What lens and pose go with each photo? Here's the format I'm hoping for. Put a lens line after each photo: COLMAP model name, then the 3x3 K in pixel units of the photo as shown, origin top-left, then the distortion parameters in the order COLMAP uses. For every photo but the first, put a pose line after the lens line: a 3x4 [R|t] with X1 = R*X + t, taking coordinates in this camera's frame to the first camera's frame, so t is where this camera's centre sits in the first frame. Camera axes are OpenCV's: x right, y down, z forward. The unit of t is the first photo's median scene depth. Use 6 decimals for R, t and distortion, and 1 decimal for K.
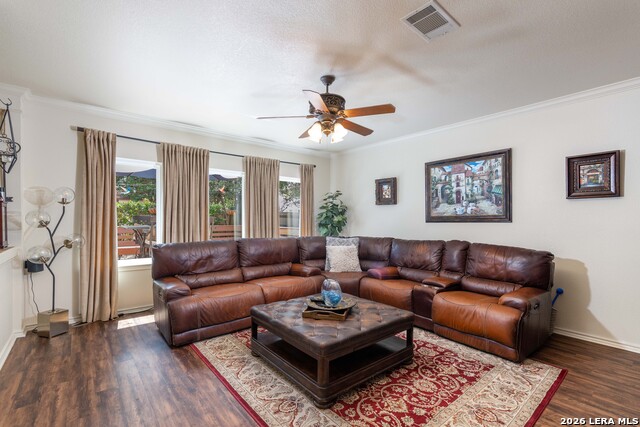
lens RADIAL K [[285.6, 0, 311.3], [0, 285.6, 222.0], [0, 0, 1]] dist [0.002493, 0.000089]
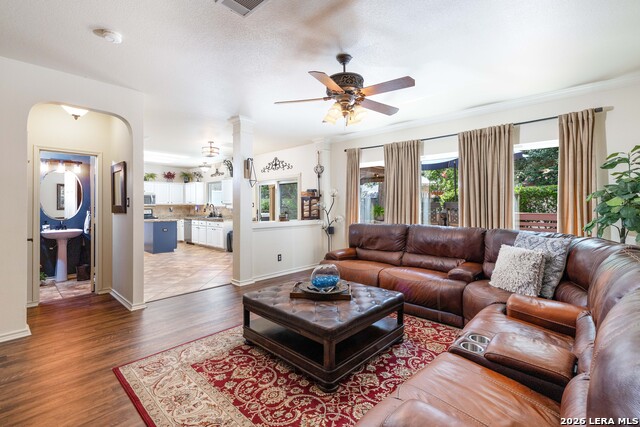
lens RADIAL K [[285.6, 0, 327.4], [0, 285.6, 205.1], [0, 0, 1]] dist [0.002493, 0.000089]
pose [[0.155798, -0.007615, -0.987760, 1.271808], [-0.000342, 0.999970, -0.007763, 0.002201], [0.987789, 0.001548, 0.155790, 1.016648]]
